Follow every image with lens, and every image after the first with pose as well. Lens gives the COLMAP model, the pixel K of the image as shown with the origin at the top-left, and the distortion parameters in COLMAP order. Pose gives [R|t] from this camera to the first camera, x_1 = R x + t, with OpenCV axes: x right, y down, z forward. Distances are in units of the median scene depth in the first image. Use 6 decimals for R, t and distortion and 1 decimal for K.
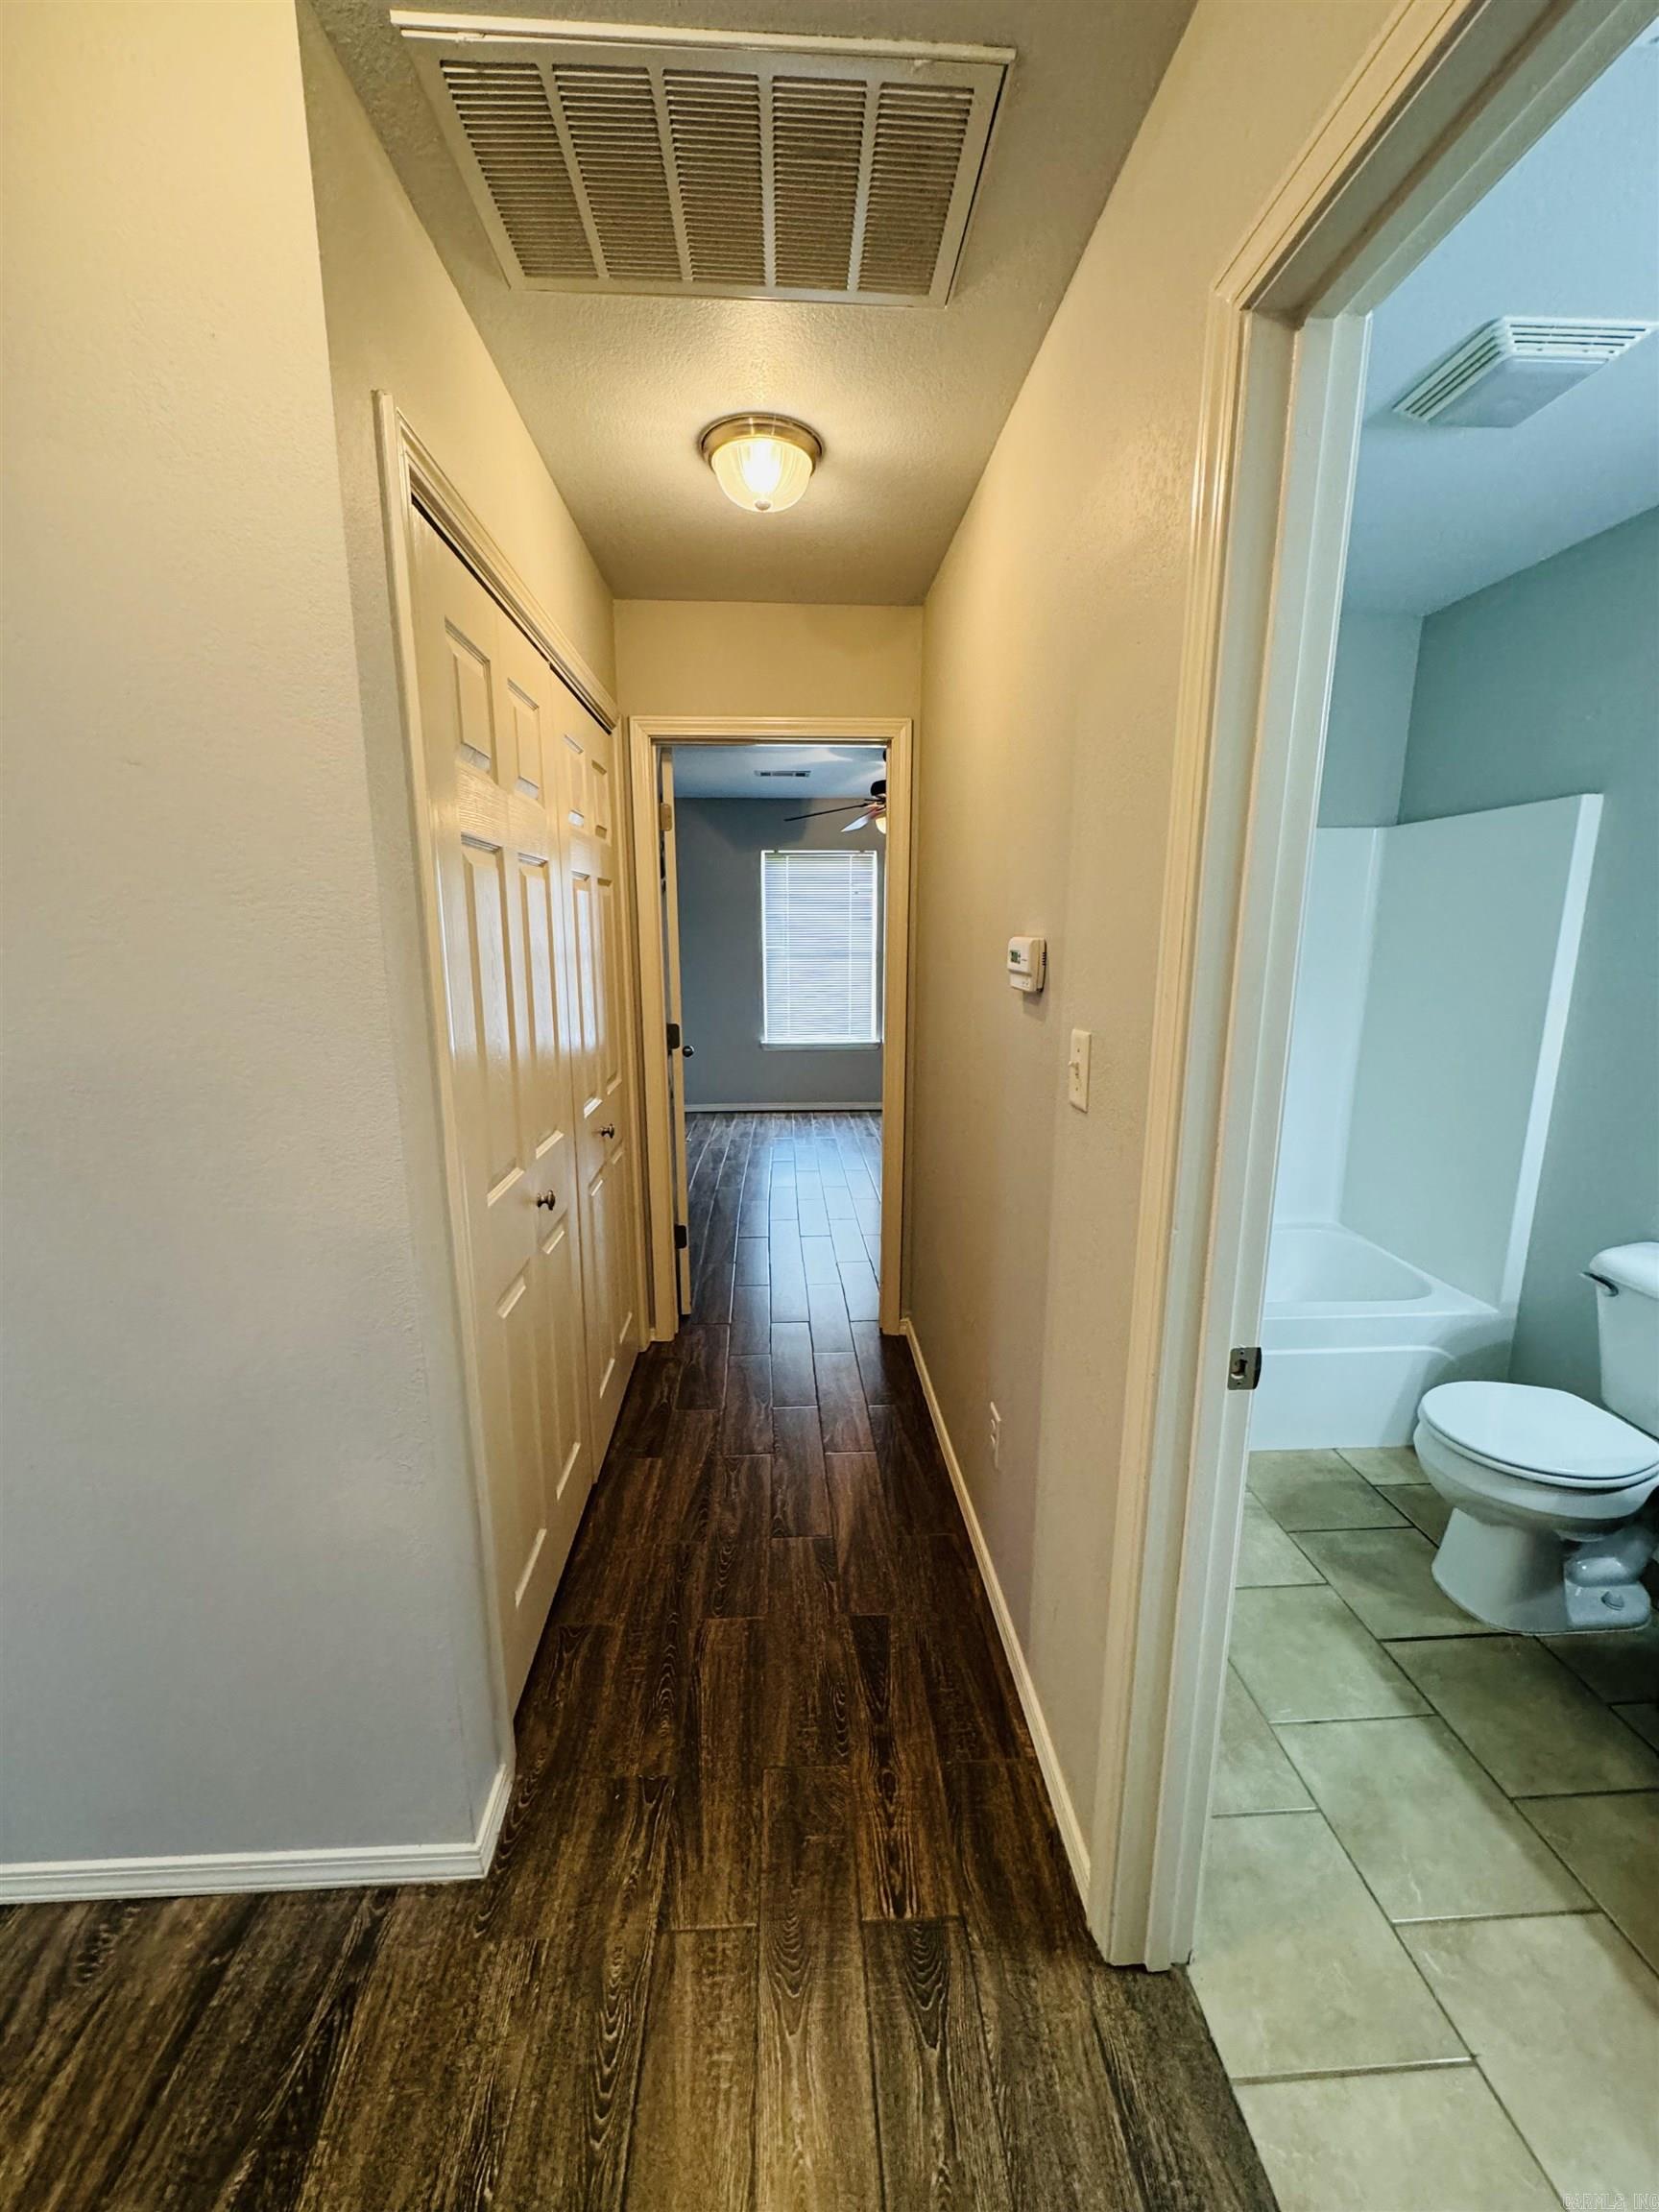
lens RADIAL K [[877.4, 0, 829.5], [0, 877.4, 1106.0], [0, 0, 1]] dist [0.000099, 0.000214]
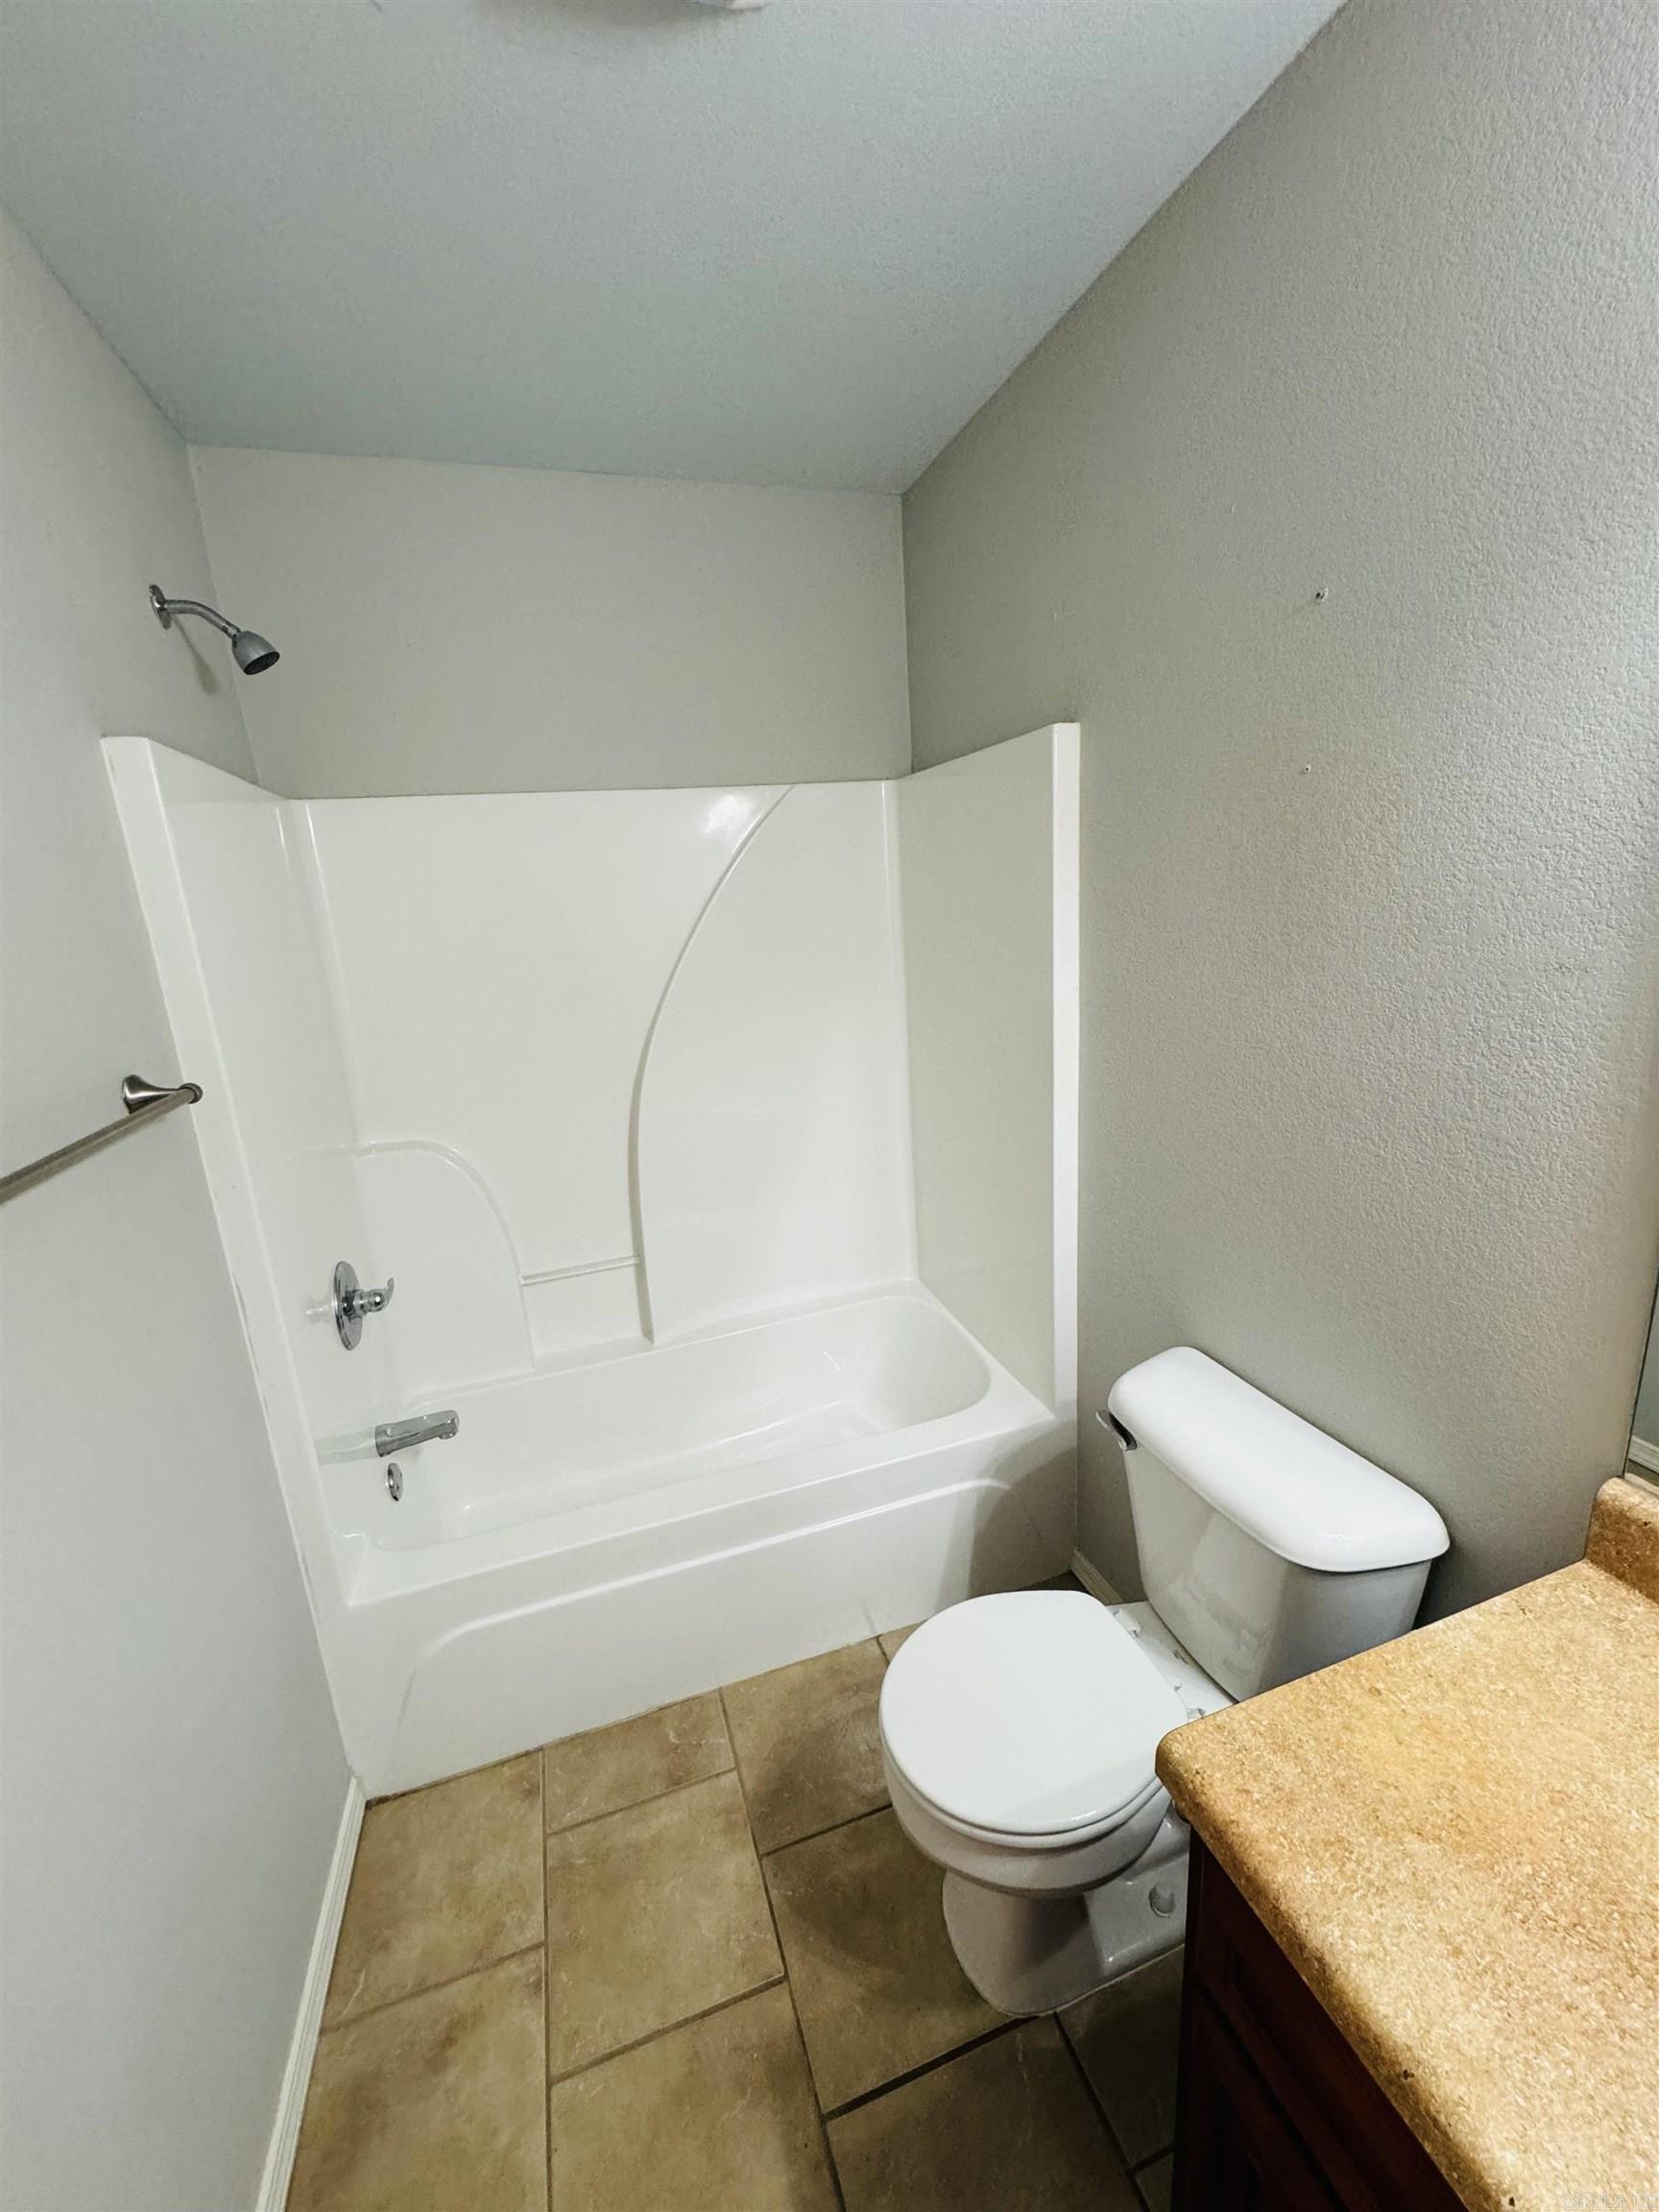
lens RADIAL K [[877.4, 0, 829.5], [0, 877.4, 1106.0], [0, 0, 1]] dist [0.000099, 0.000214]
pose [[0.963924, -0.120741, 0.237219, 0.427310], [0.112375, 0.992480, 0.048531, -0.092961], [-0.241295, -0.020123, 0.970243, 0.313607]]
